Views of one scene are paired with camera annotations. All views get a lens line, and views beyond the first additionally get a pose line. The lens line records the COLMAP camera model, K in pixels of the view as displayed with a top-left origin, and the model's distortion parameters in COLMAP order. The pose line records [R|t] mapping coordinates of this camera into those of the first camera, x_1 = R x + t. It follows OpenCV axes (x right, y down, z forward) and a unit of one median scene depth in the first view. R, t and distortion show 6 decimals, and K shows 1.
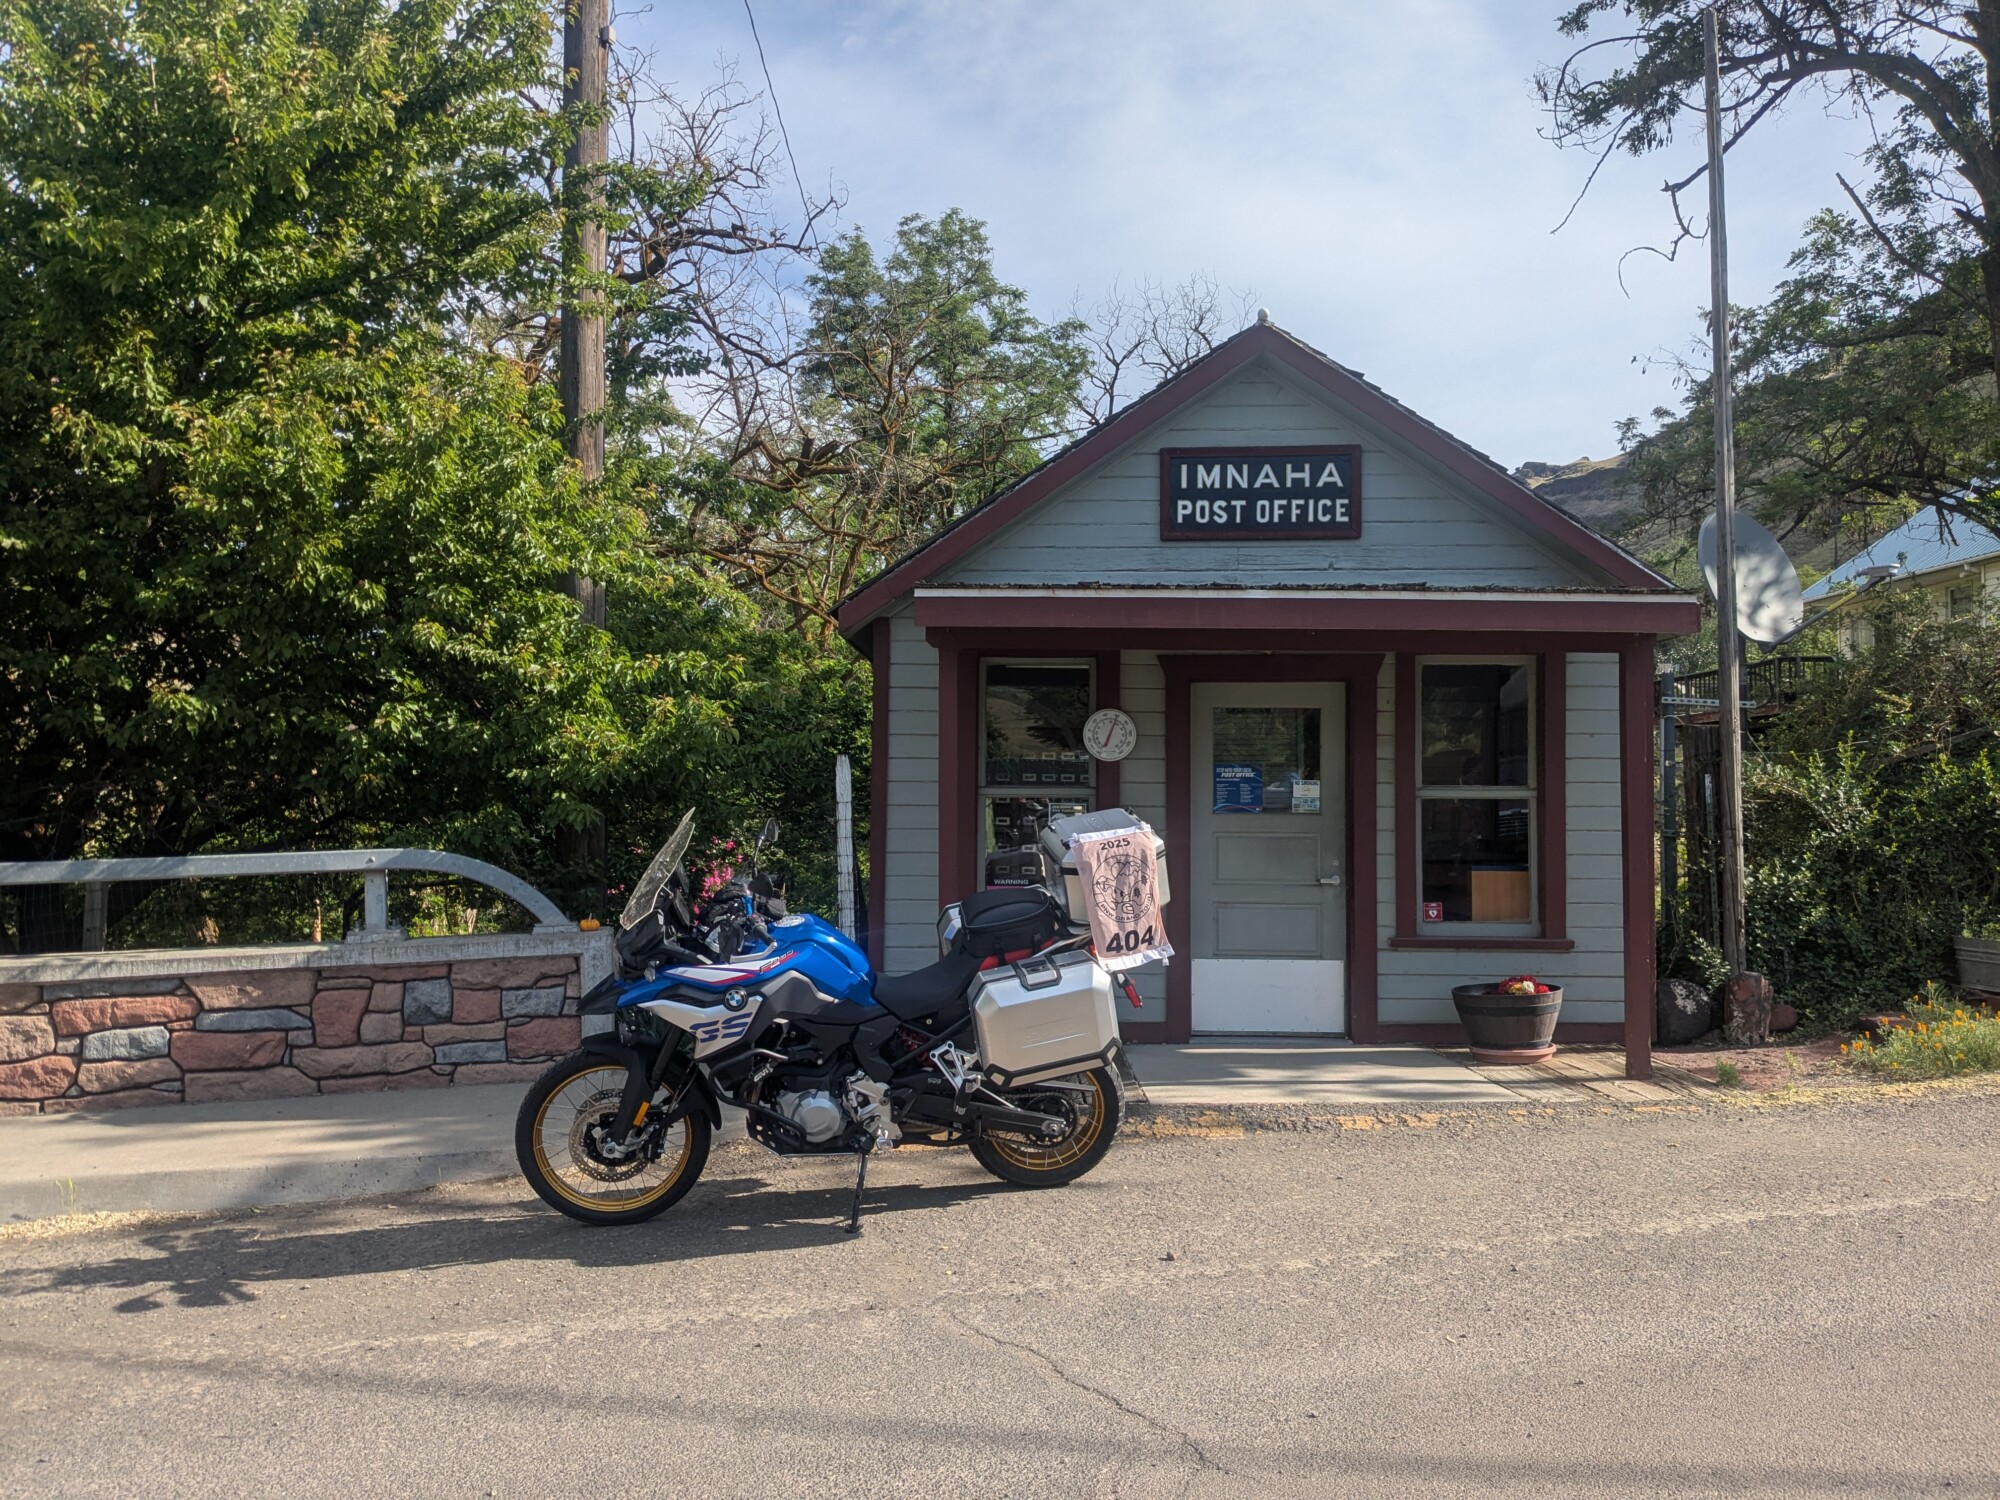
lens RADIAL K [[1541.6, 0, 973.1], [0, 1541.6, 766.2], [0, 0, 1]] dist [0.016069, -0.029141]
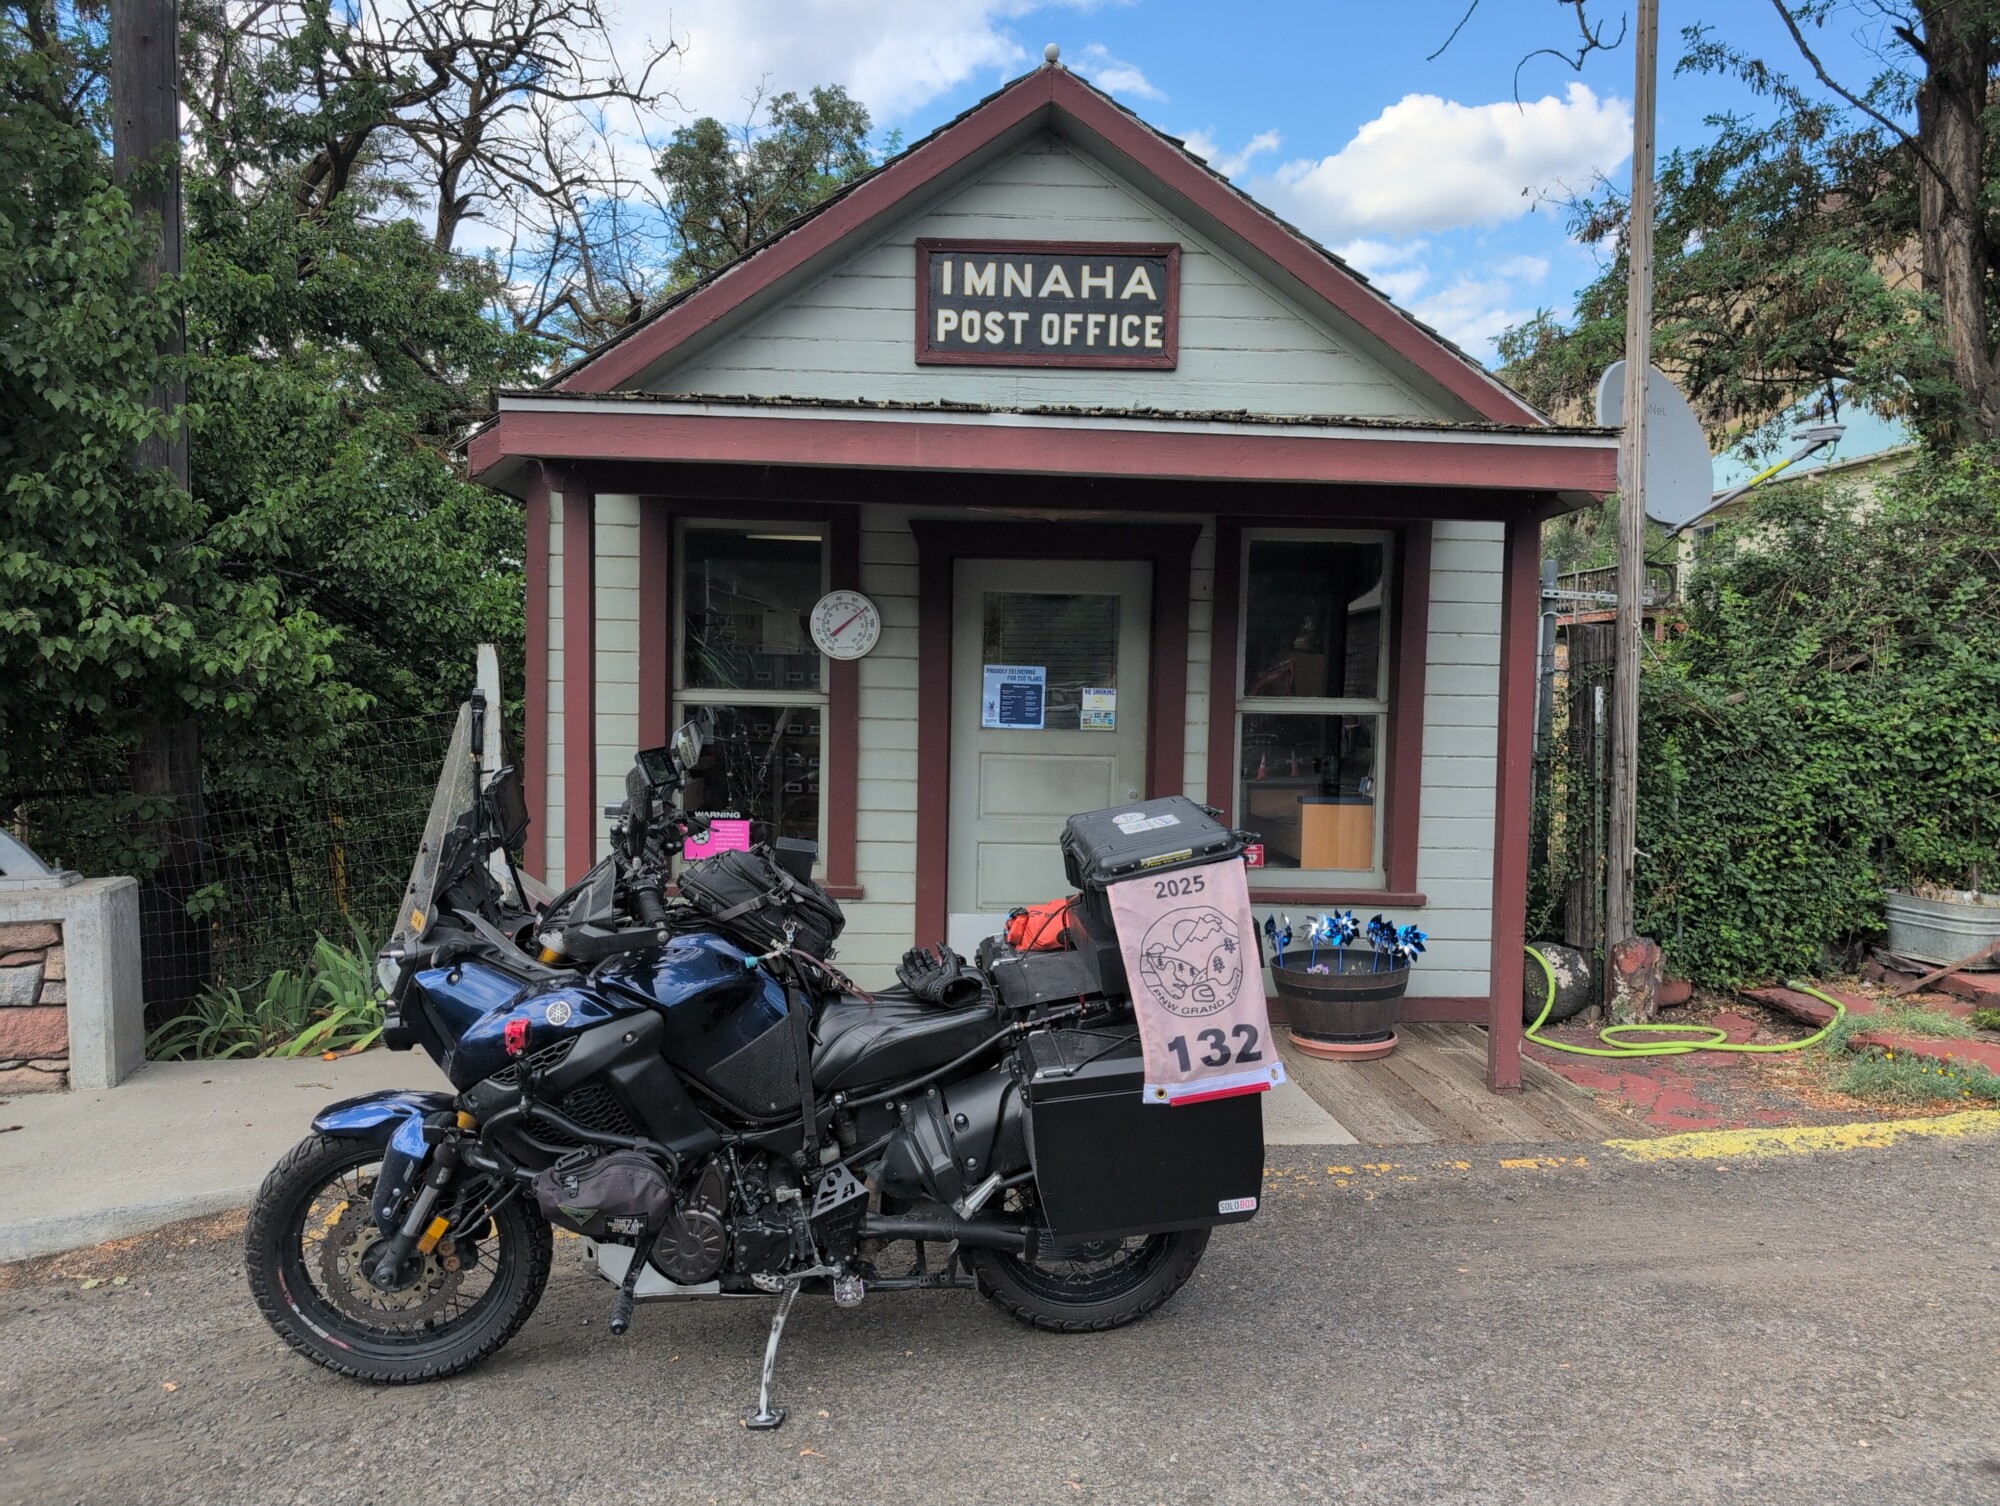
lens RADIAL K [[1513.9, 0, 999.5], [0, 1513.9, 805.1], [0, 0, 1]] dist [0.012249, -0.015933]
pose [[0.995712, 0.007548, 0.092201, 0.096689], [-0.015555, 0.996135, 0.086444, 0.002869], [-0.091192, -0.087507, 0.991981, 0.247862]]
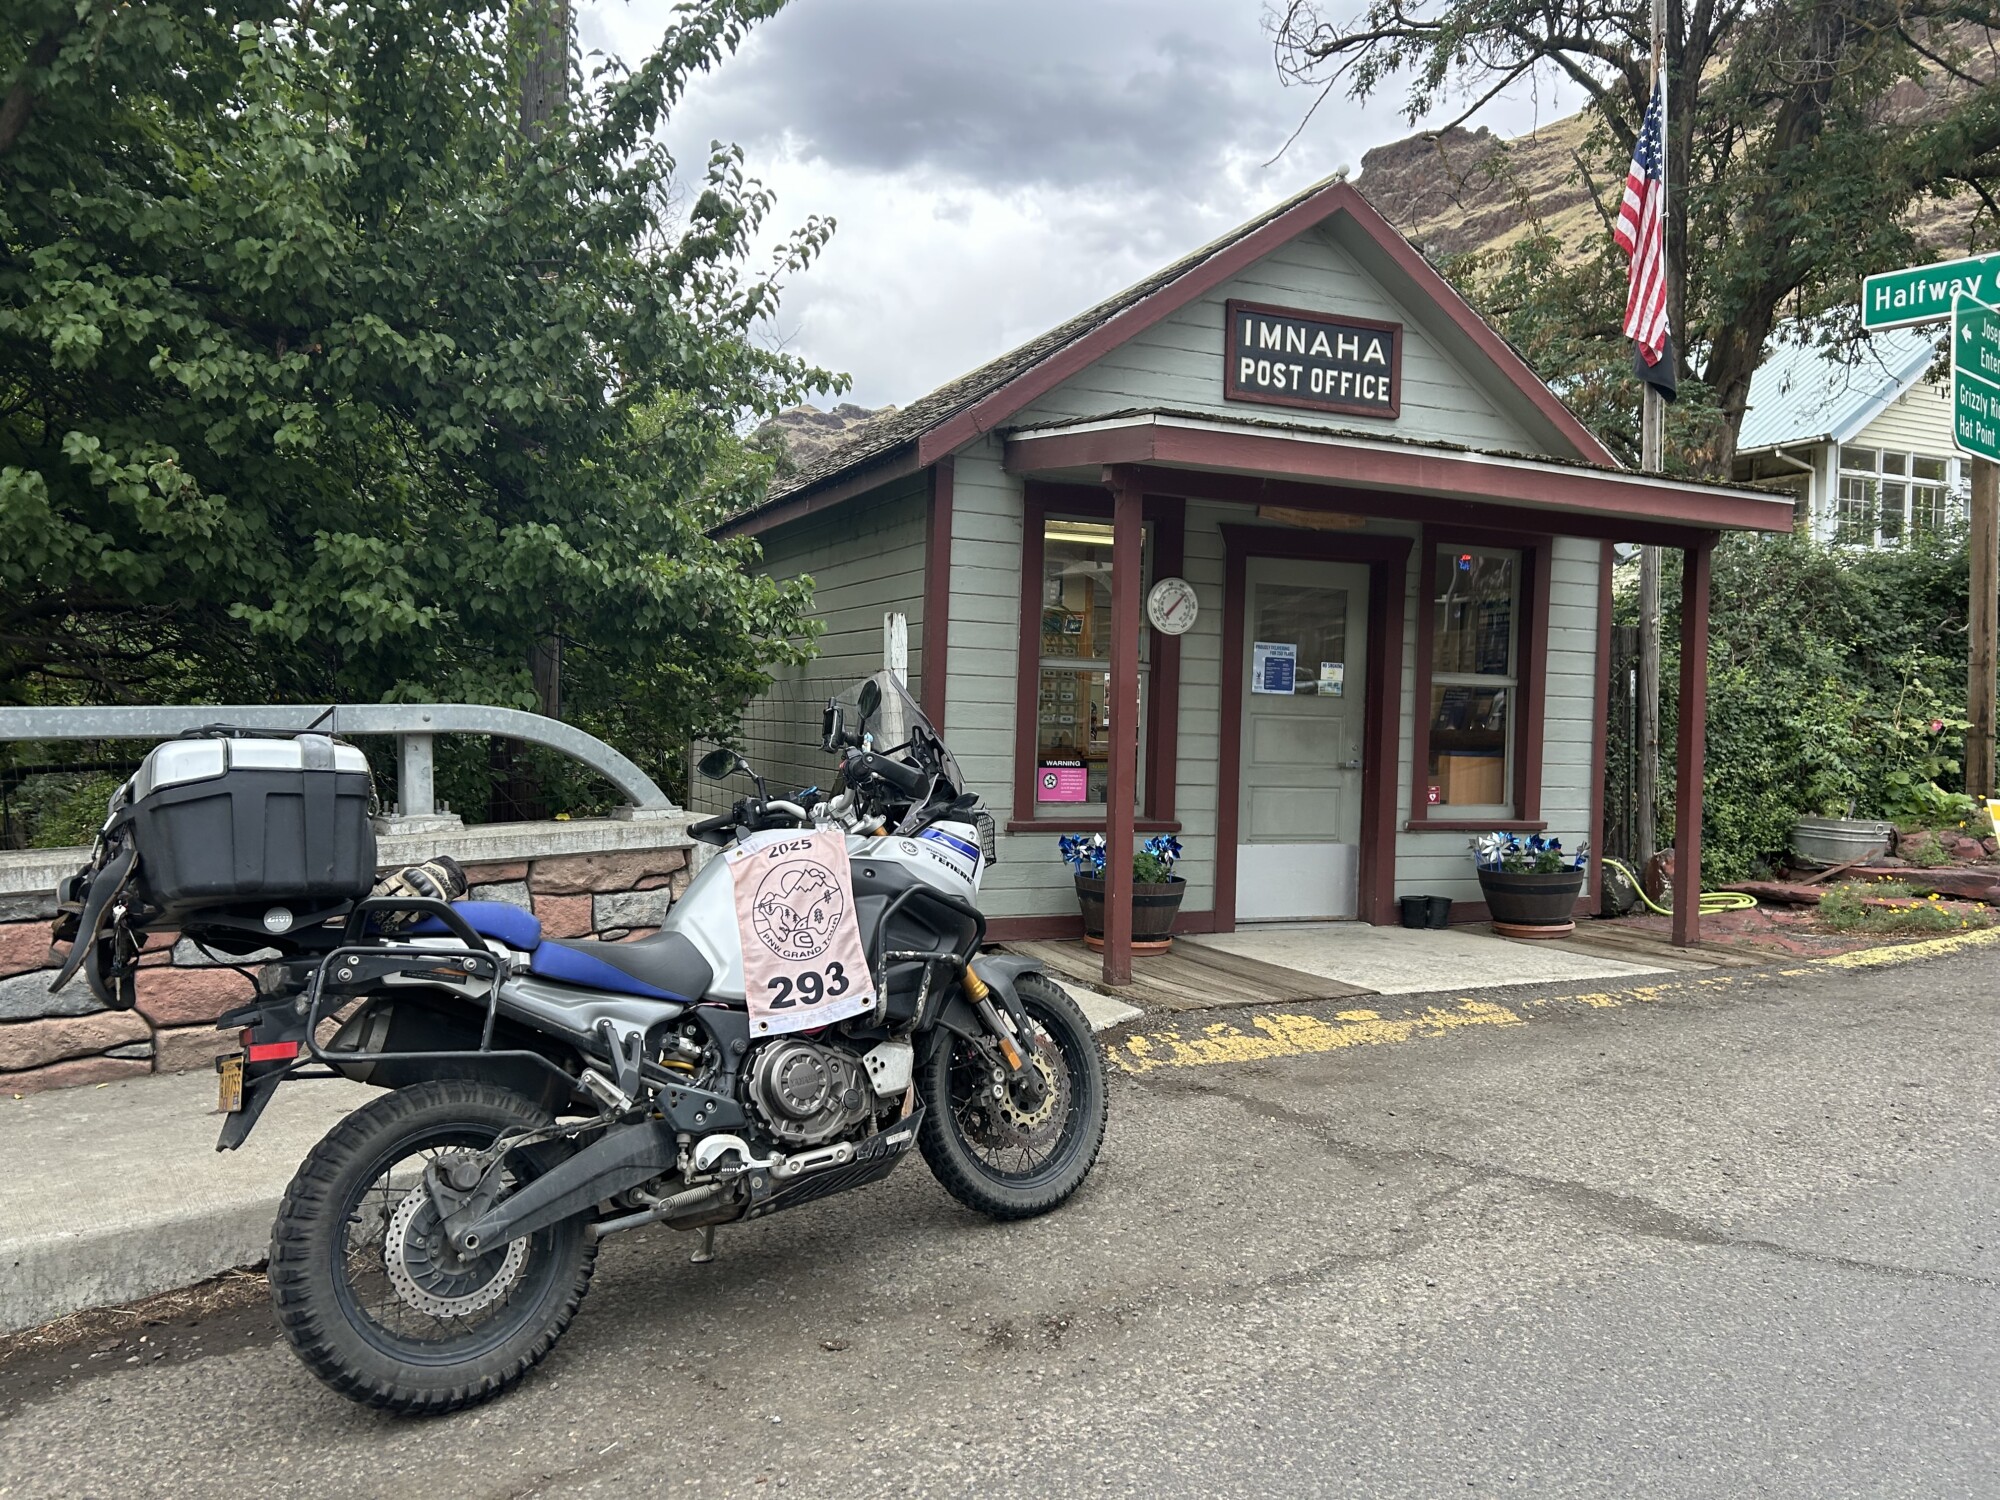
lens RADIAL K [[1495.9, 0, 986.9], [0, 1495.9, 775.1], [0, 0, 1]] dist [0.026351, -0.039352]
pose [[0.902359, 0.006222, 0.430940, -0.399777], [-0.033995, 0.997808, 0.056777, 0.034190], [-0.429642, -0.065883, 0.900593, 0.230704]]
